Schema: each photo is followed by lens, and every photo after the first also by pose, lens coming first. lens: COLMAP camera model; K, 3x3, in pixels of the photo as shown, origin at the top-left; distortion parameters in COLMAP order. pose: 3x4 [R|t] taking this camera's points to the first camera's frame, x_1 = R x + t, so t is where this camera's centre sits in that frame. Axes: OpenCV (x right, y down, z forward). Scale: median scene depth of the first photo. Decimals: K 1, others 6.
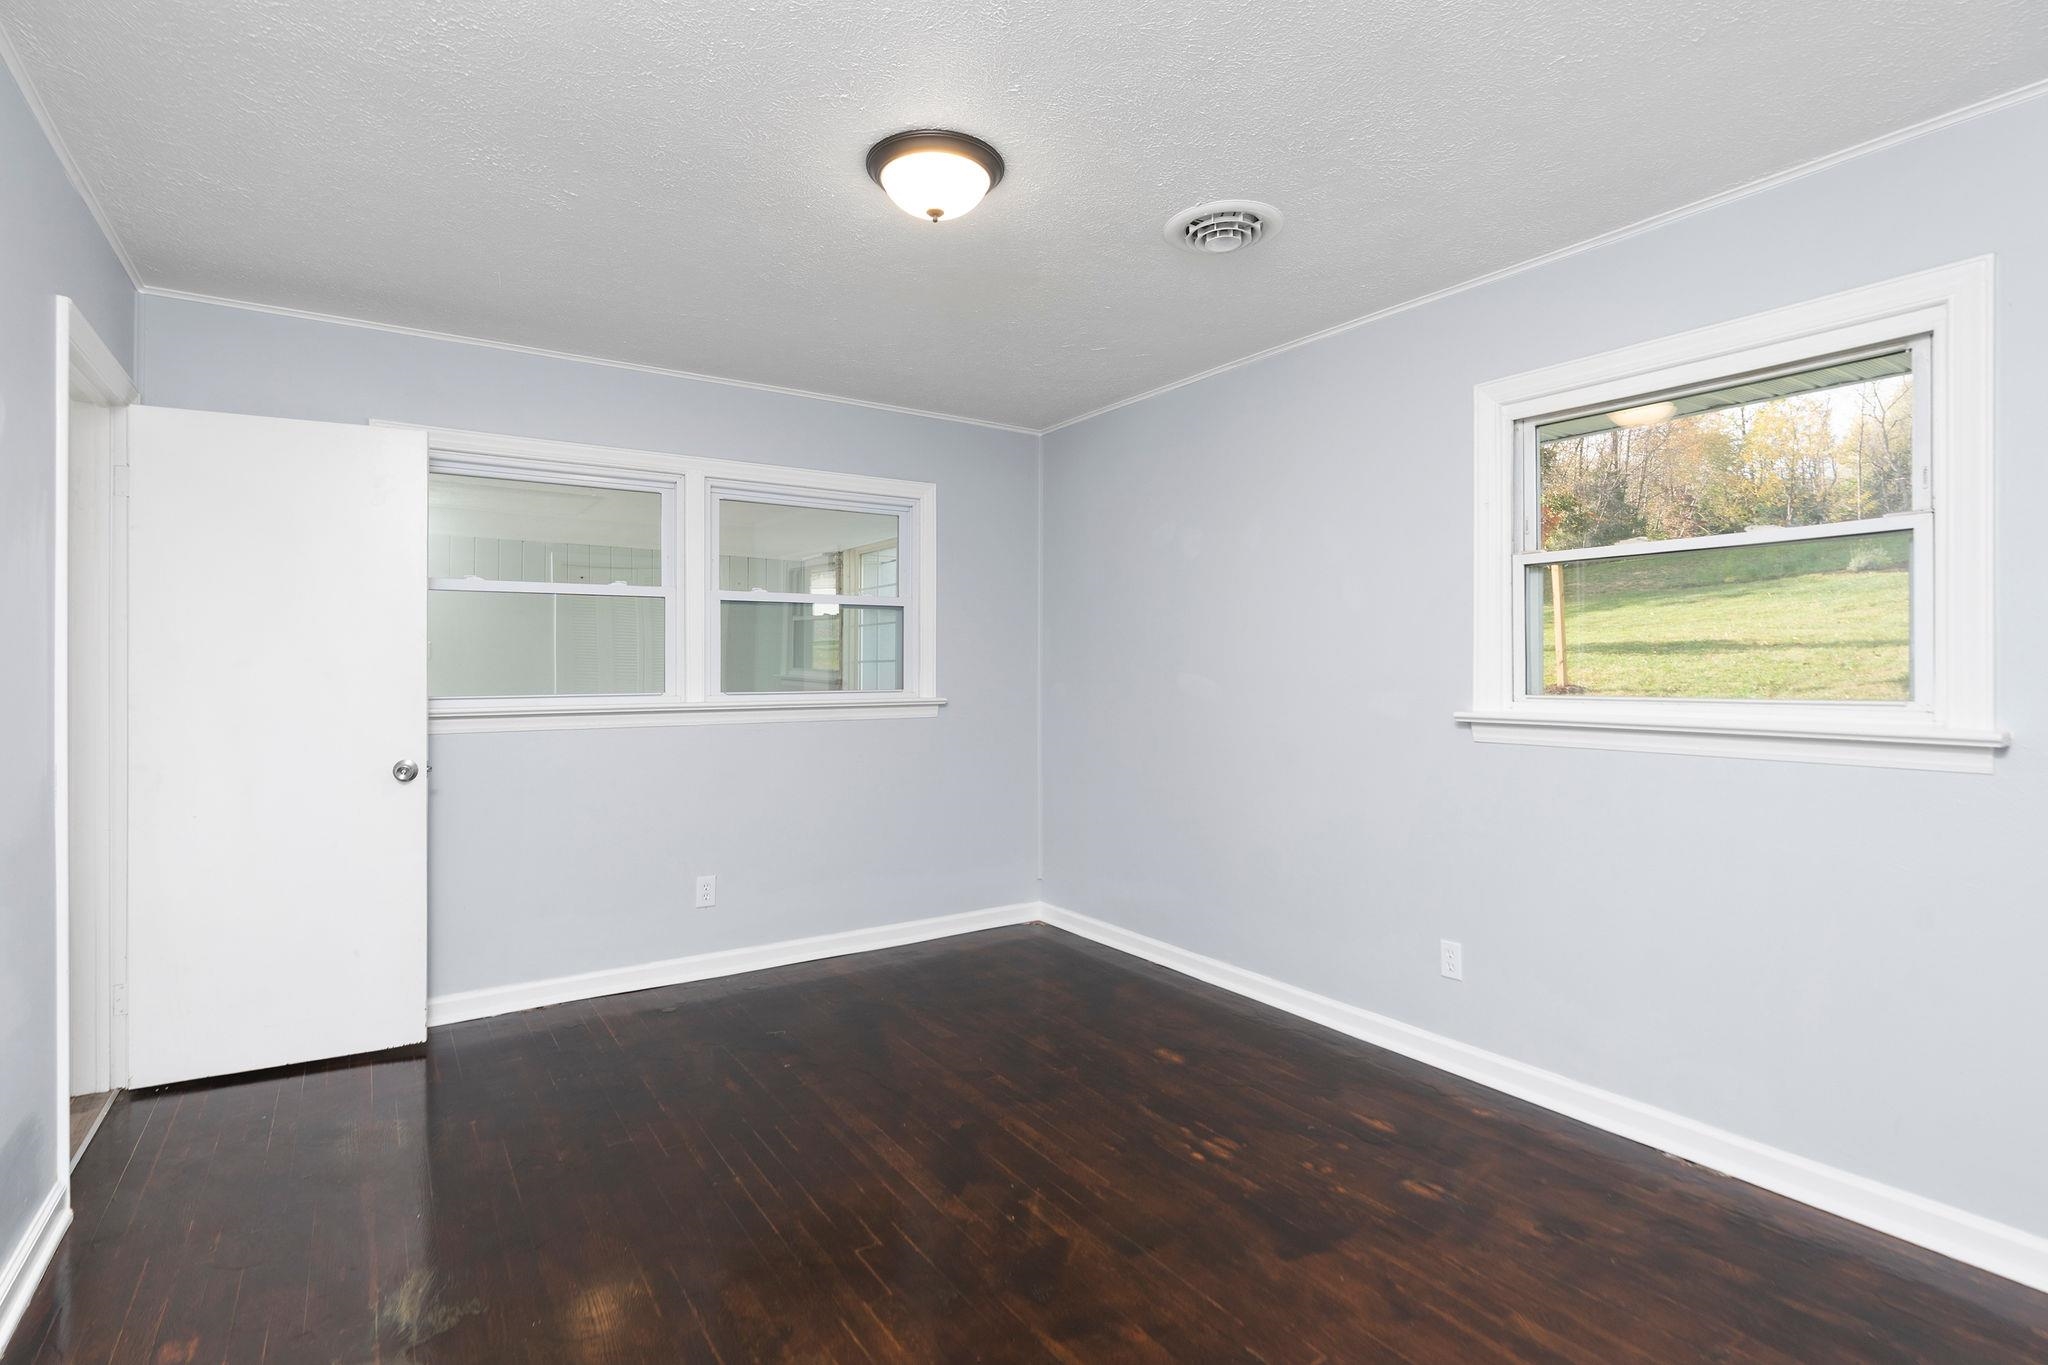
lens RADIAL K [[986.8, 0, 1016.8], [0, 986.8, 674.9], [0, 0, 1]] dist [0.005154, 0.001033]
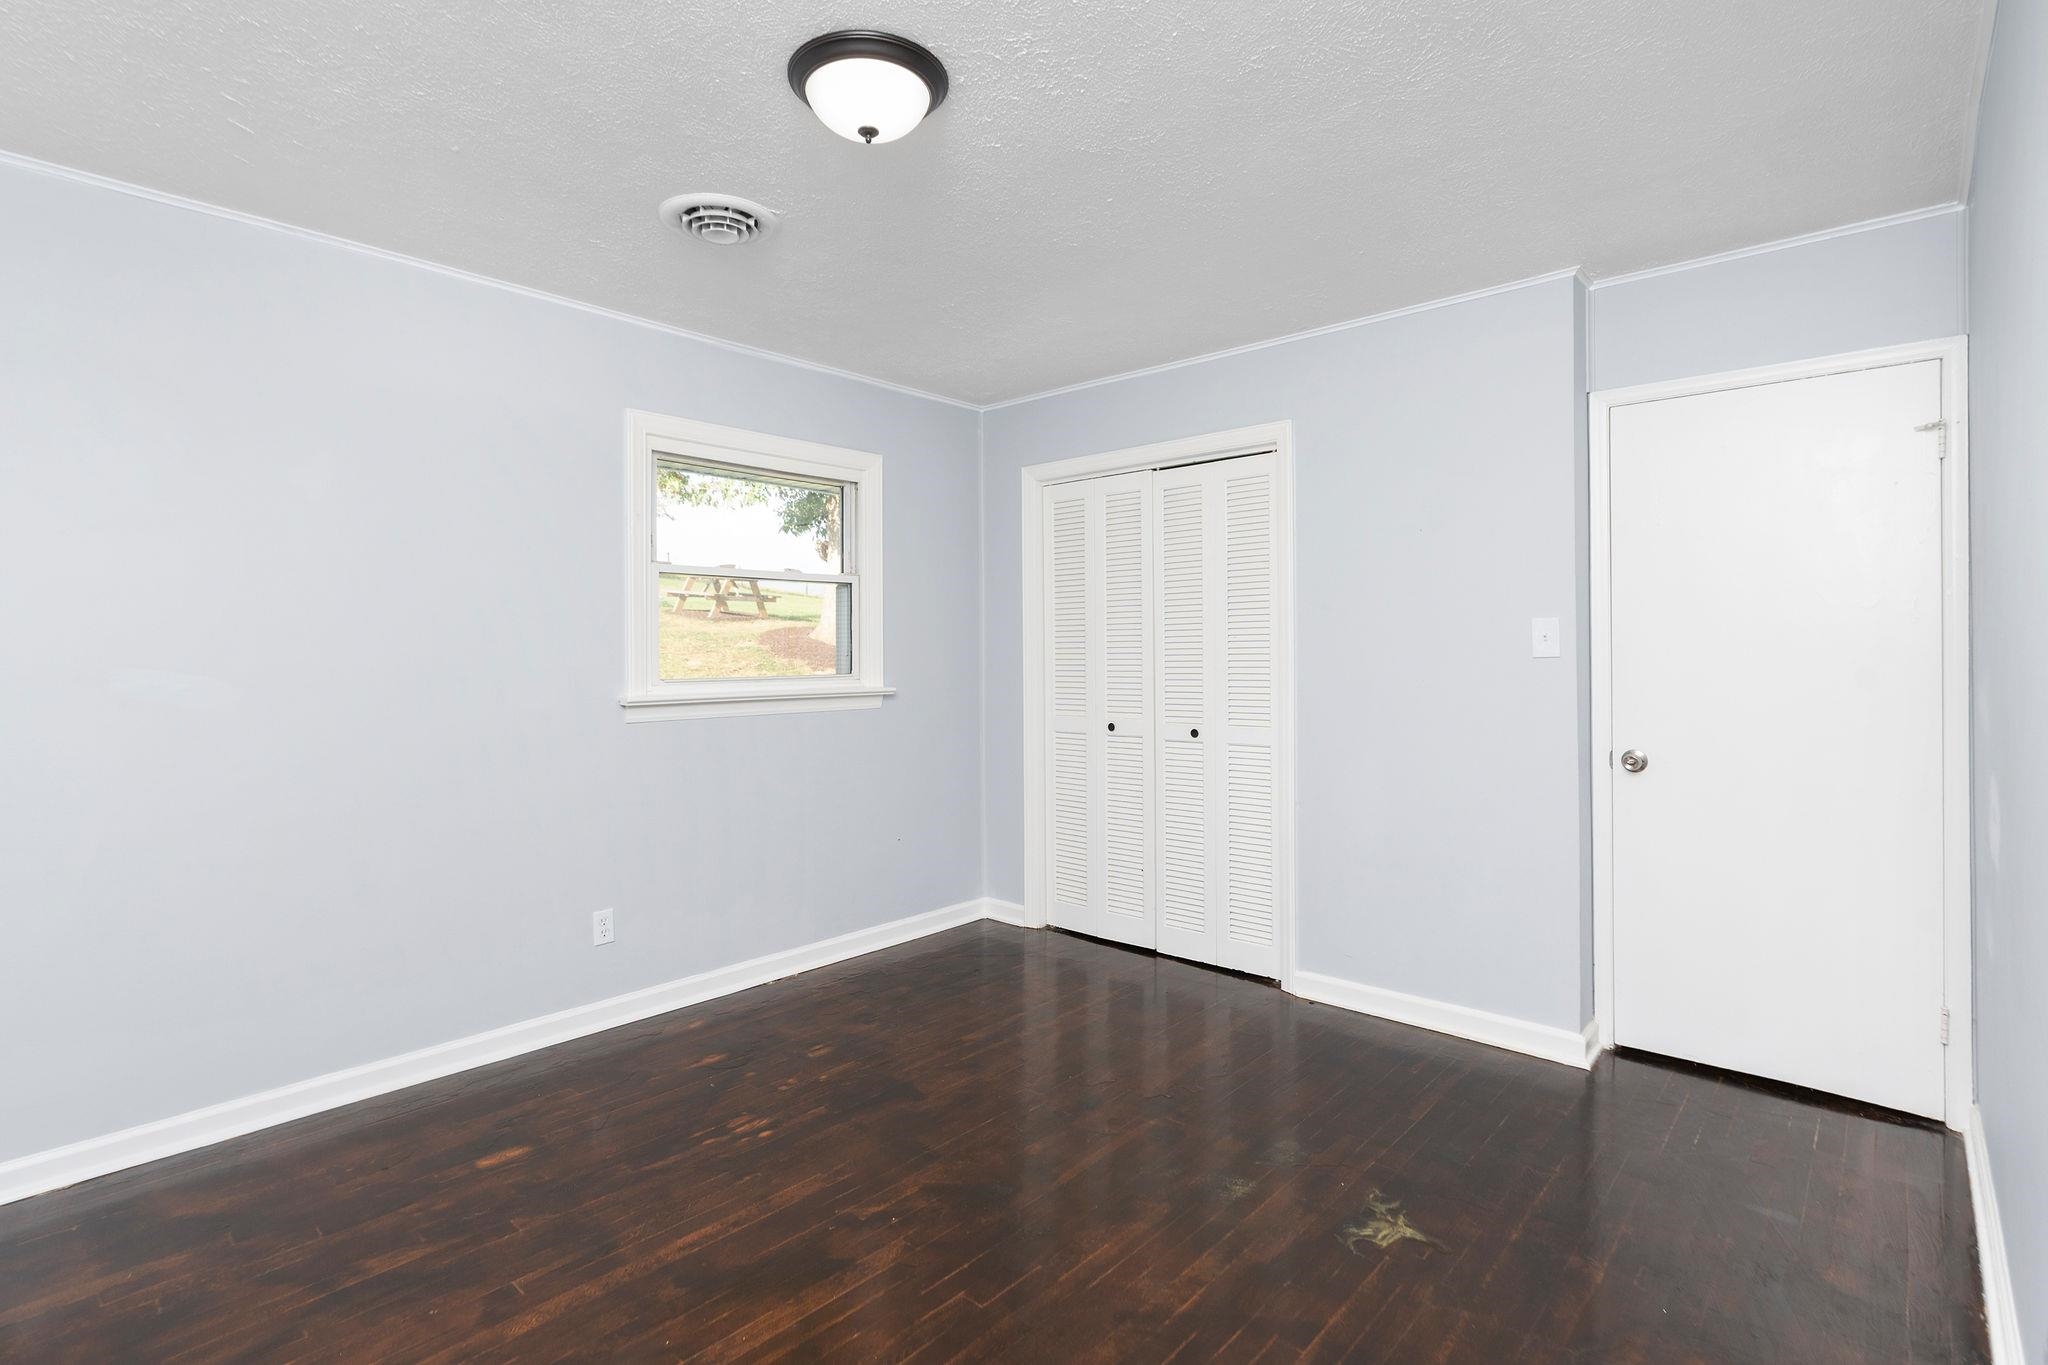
lens RADIAL K [[986.8, 0, 1017.3], [0, 986.8, 669.6], [0, 0, 1]] dist [0.005154, 0.001033]
pose [[-0.253323, -0.005667, 0.967365, -0.910626], [0.006587, 0.999950, 0.007583, 0.000610], [-0.967359, 0.008293, -0.253273, 1.050154]]
